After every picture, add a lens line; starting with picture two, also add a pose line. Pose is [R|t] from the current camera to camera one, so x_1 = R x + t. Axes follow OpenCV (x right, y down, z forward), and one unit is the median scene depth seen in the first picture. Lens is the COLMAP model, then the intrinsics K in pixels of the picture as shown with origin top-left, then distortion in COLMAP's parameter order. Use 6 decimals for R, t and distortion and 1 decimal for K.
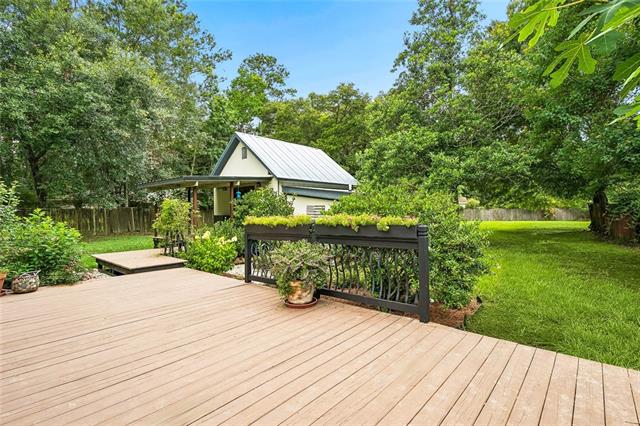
lens RADIAL K [[313.3, 0, 320.0], [0, 313.3, 213.0], [0, 0, 1]] dist [-0.000576, -0.000749]
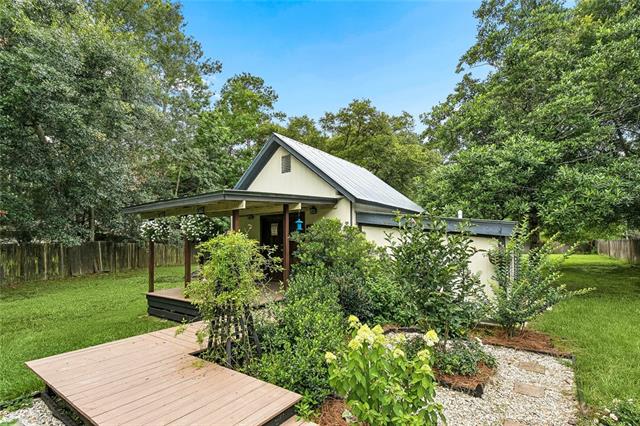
lens RADIAL K [[308.8, 0, 320.7], [0, 308.8, 234.6], [0, 0, 1]] dist [0.000309, 0.001667]
pose [[0.995020, 0.002369, 0.099646, -0.169237], [0.000963, 0.999442, -0.033377, -0.011784], [-0.099669, 0.033307, 0.994463, 0.239727]]
